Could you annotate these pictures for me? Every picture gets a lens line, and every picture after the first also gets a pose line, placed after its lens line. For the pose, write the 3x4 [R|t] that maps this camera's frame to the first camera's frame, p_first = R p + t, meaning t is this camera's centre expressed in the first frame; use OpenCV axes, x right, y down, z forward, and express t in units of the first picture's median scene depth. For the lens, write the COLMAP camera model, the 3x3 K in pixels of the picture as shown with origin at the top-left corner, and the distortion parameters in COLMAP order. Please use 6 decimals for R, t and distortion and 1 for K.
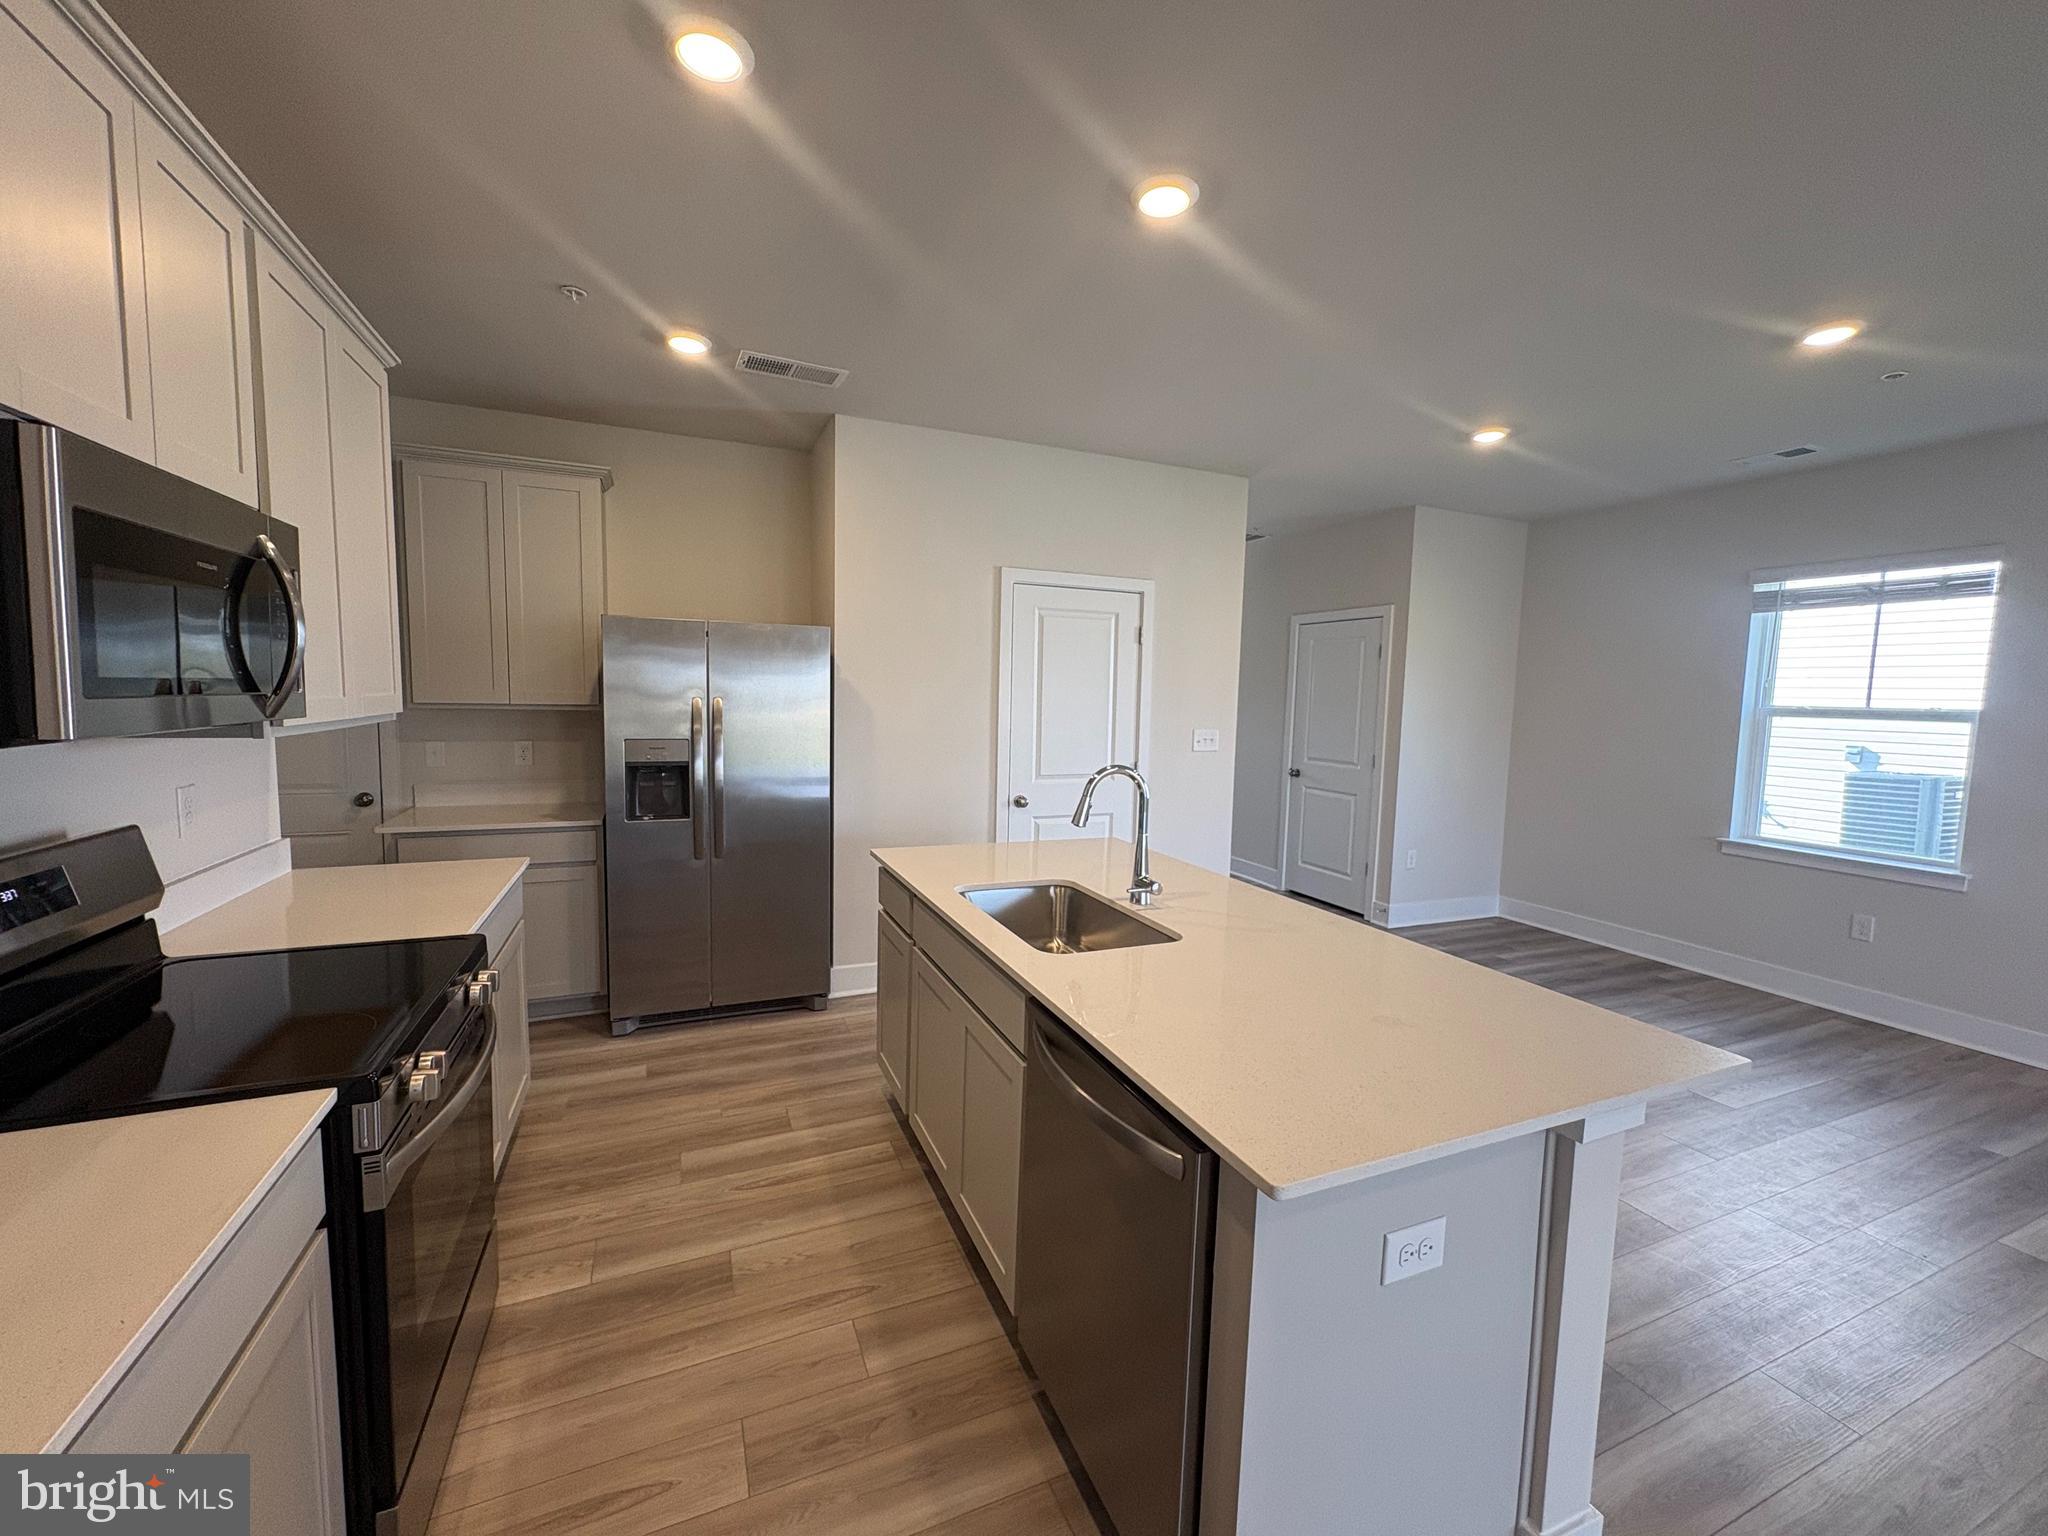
lens RADIAL K [[813.8, 0, 1024.0], [0, 813.8, 768.0], [0, 0, 1]] dist [0.007370, -0.000003]
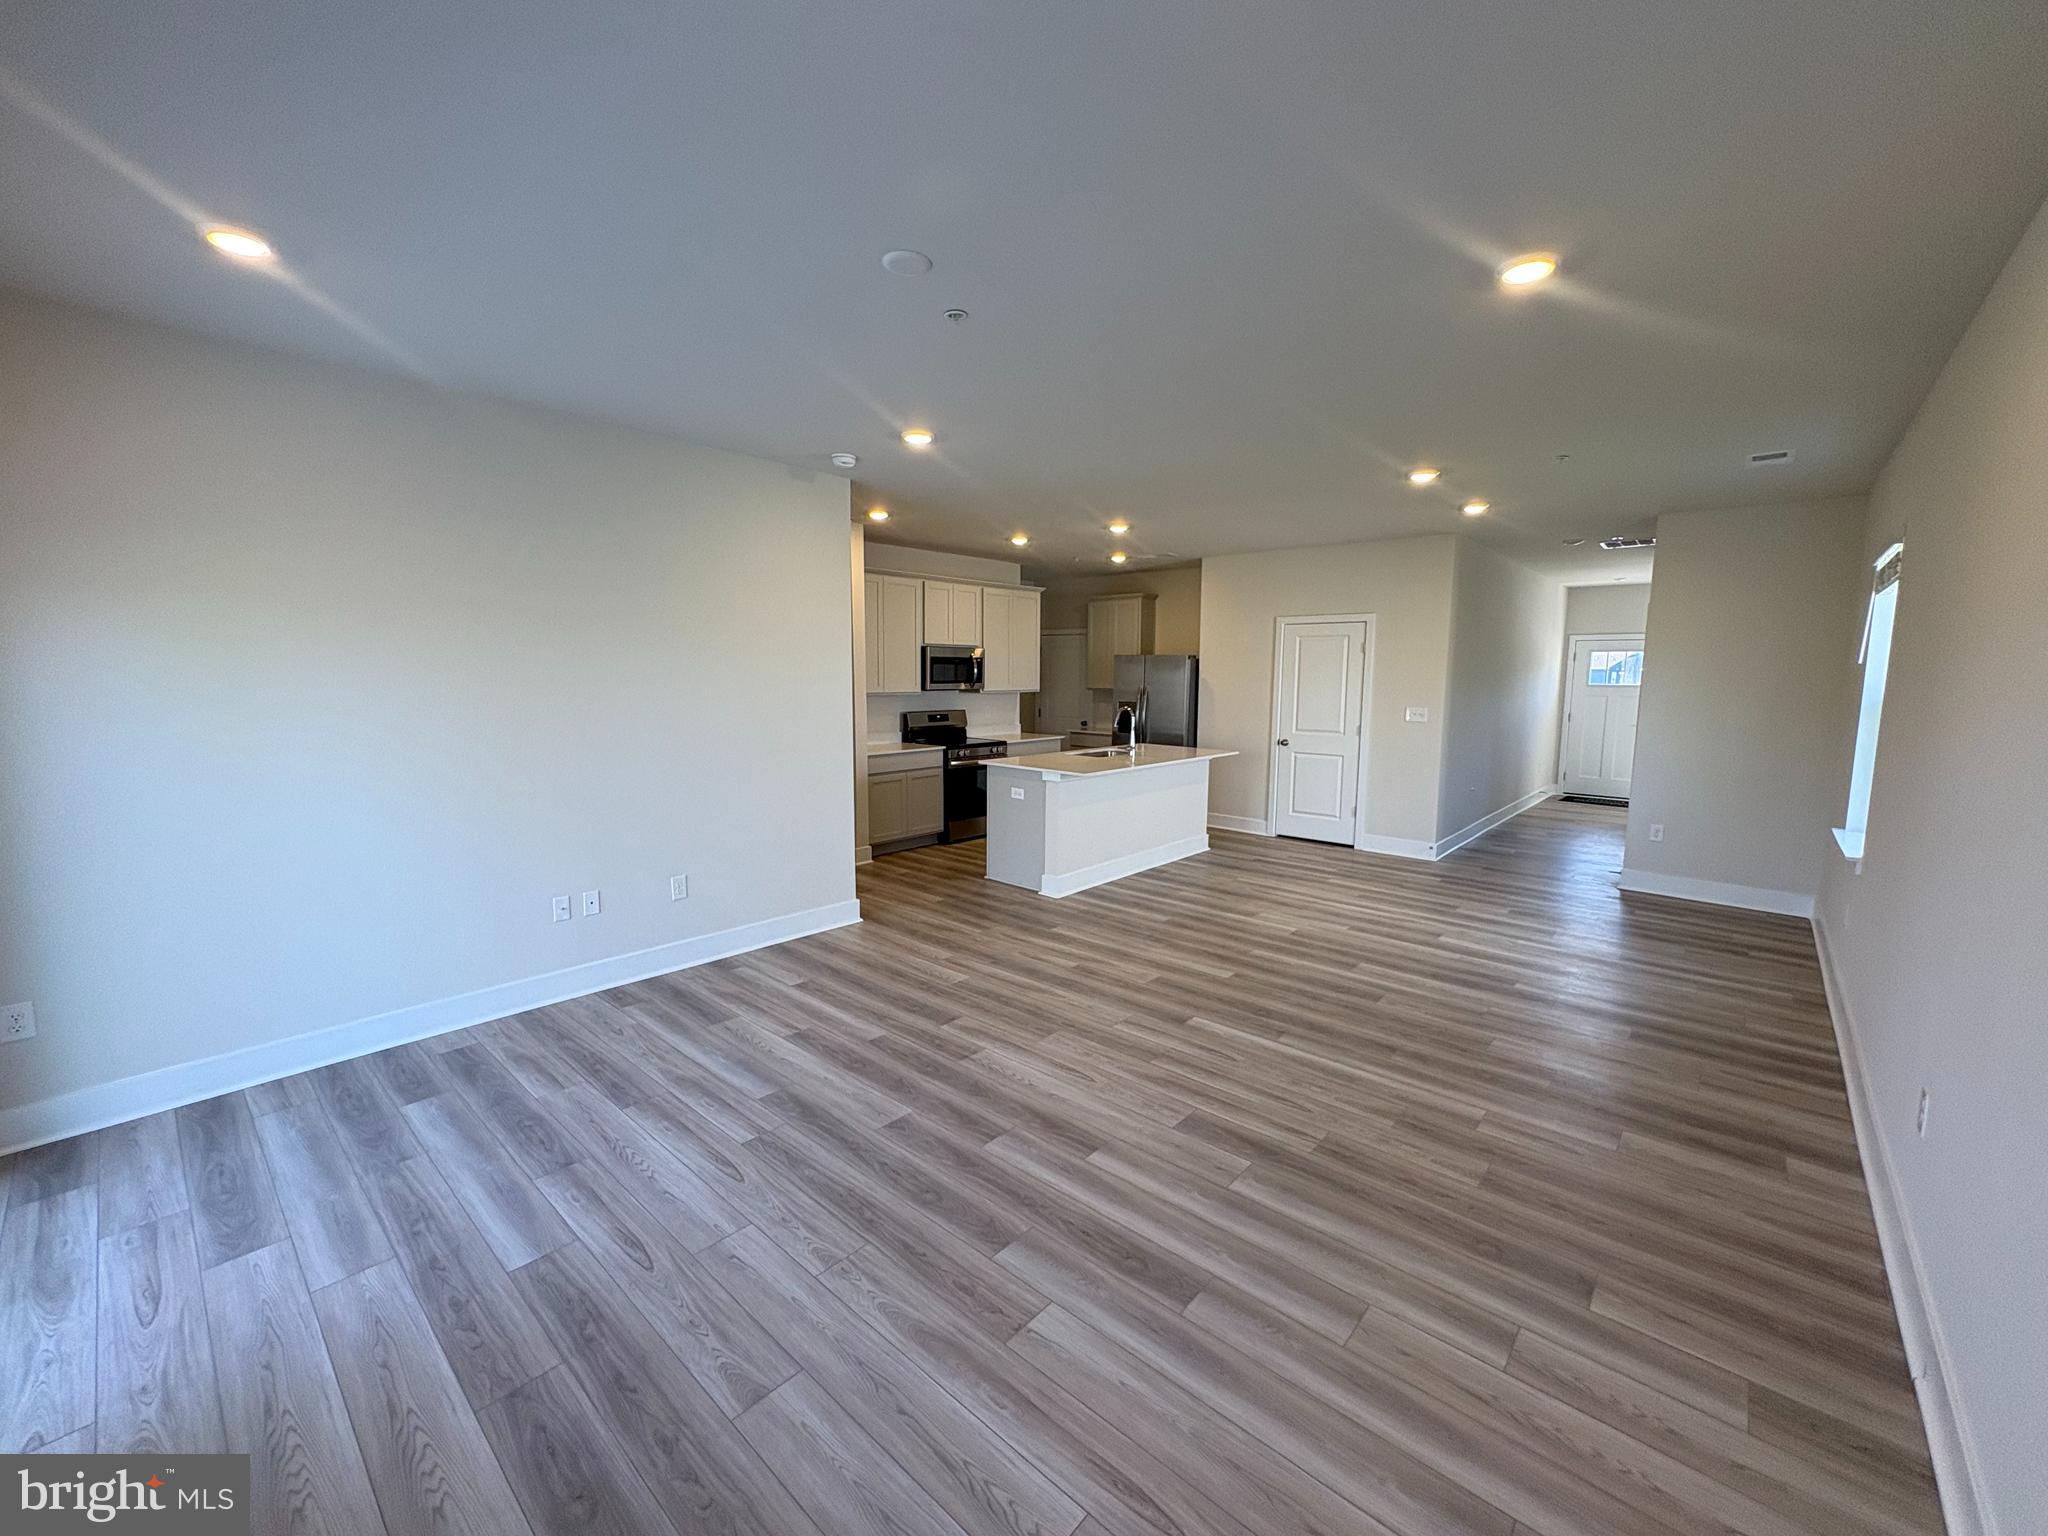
lens RADIAL K [[813.8, 0, 1024.0], [0, 813.8, 768.0], [0, 0, 1]] dist [0.007370, -0.000003]
pose [[0.422901, 0.088019, -0.901891, 1.537320], [-0.081800, 0.994916, 0.058741, 0.041710], [0.902476, 0.048933, 0.427951, -0.345505]]
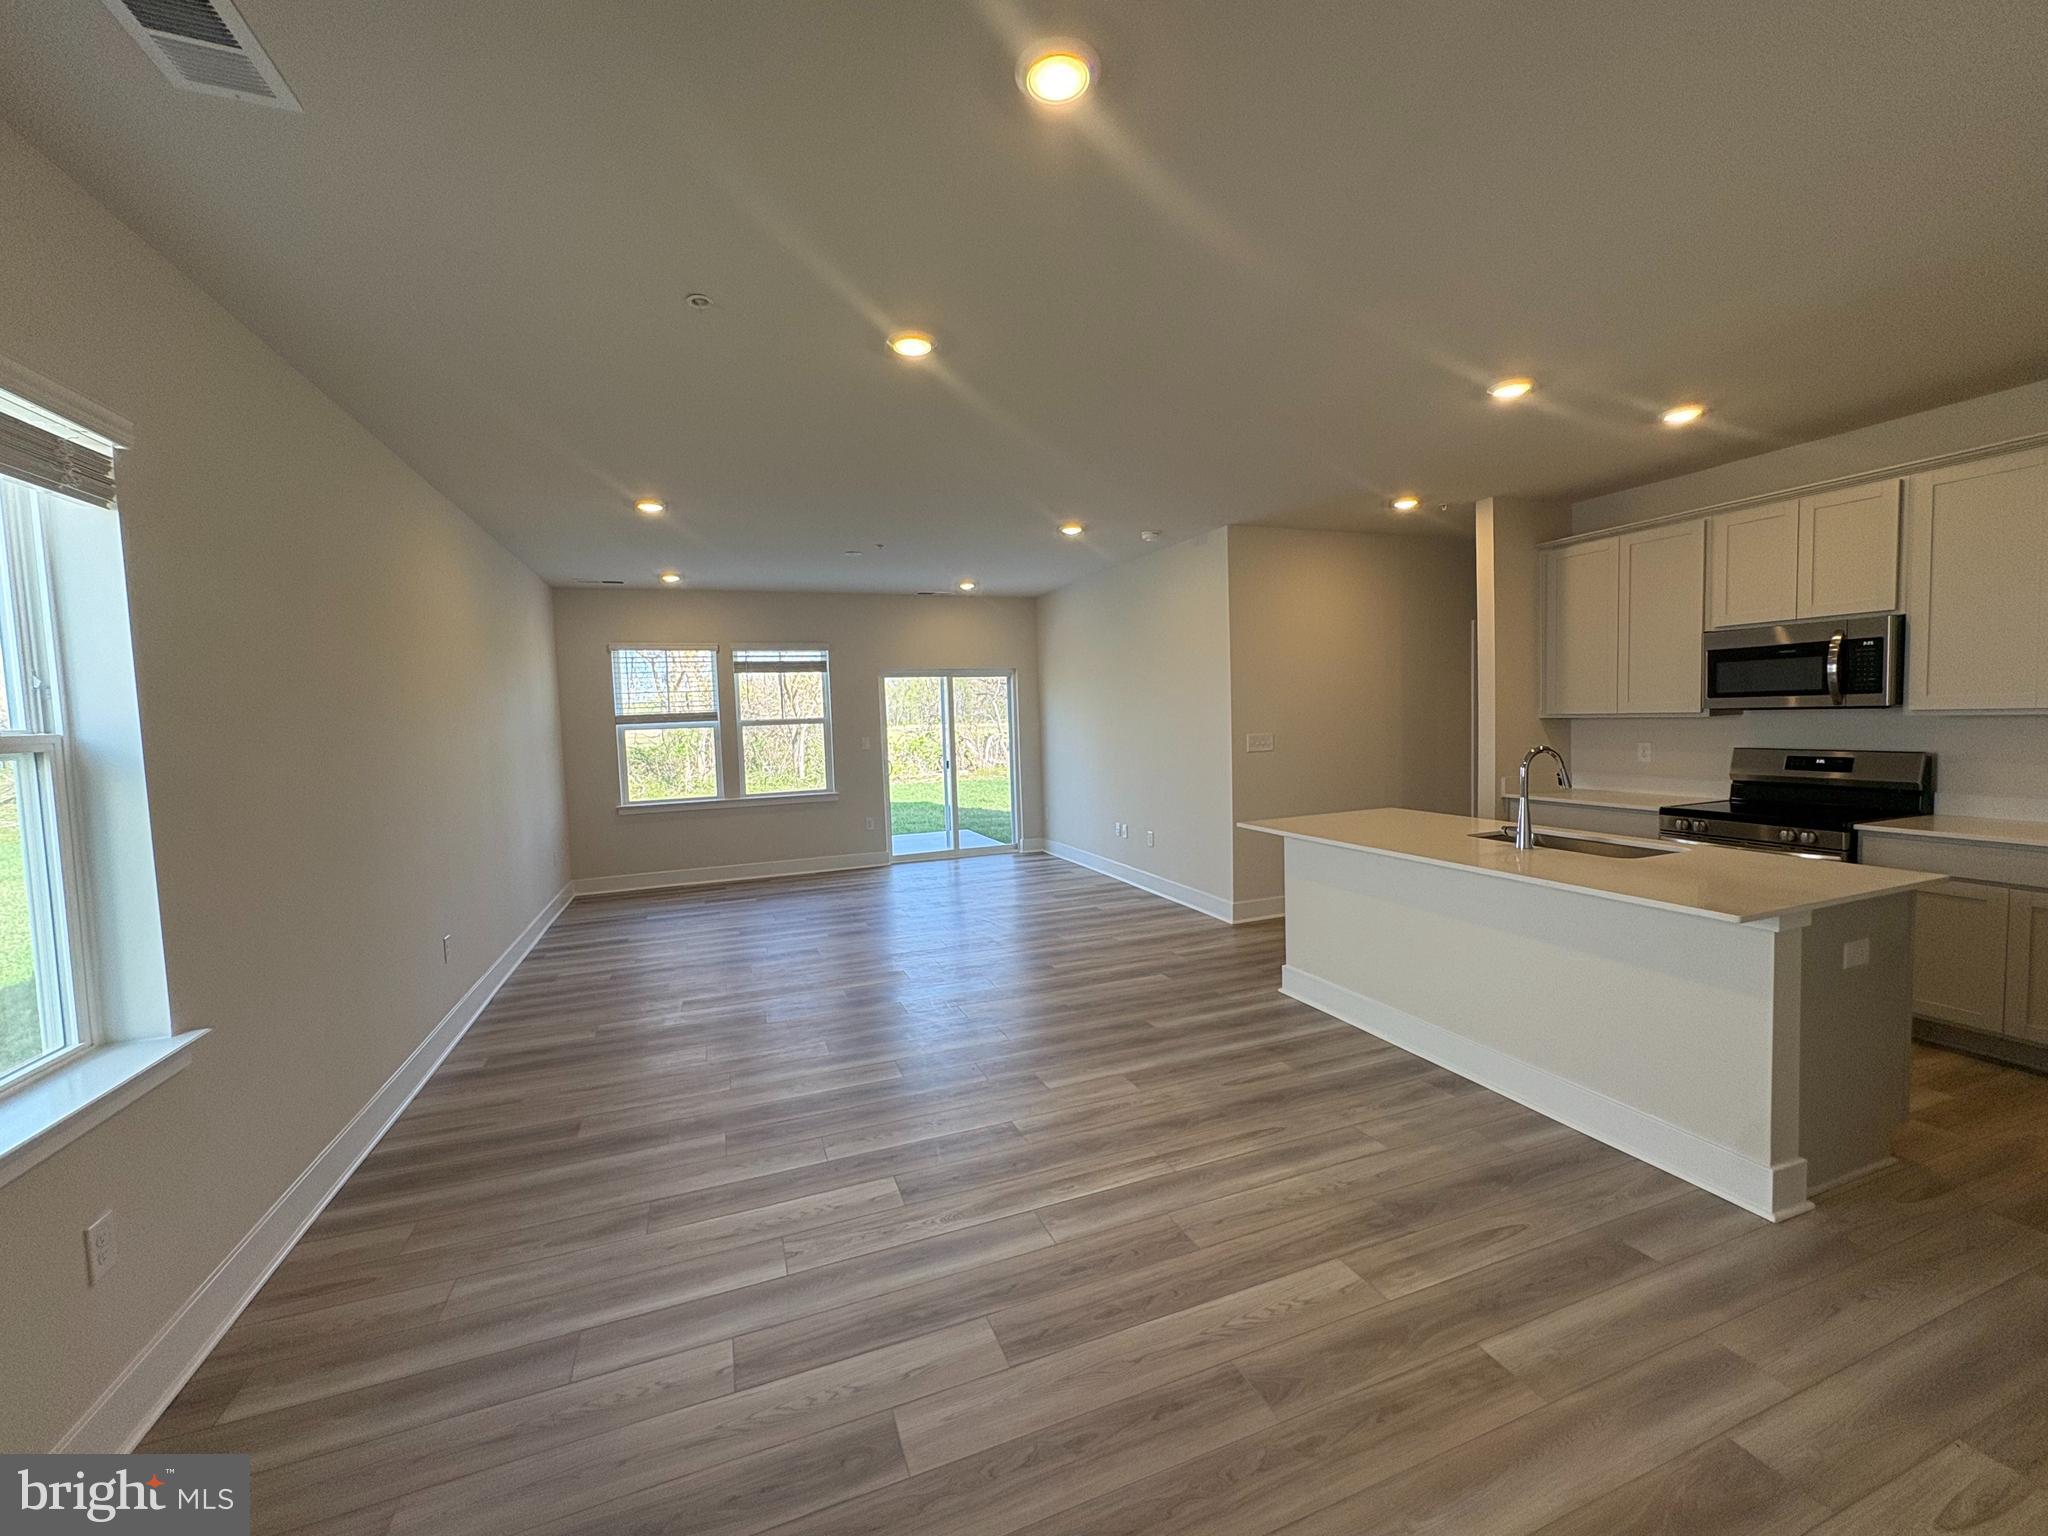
lens RADIAL K [[813.8, 0, 1024.0], [0, 813.8, 768.0], [0, 0, 1]] dist [0.007370, -0.000003]
pose [[-0.998898, 0.003161, 0.046821, 0.546021], [0.010306, 0.988149, 0.153151, -0.111935], [-0.045782, 0.153465, -0.987093, 1.409123]]
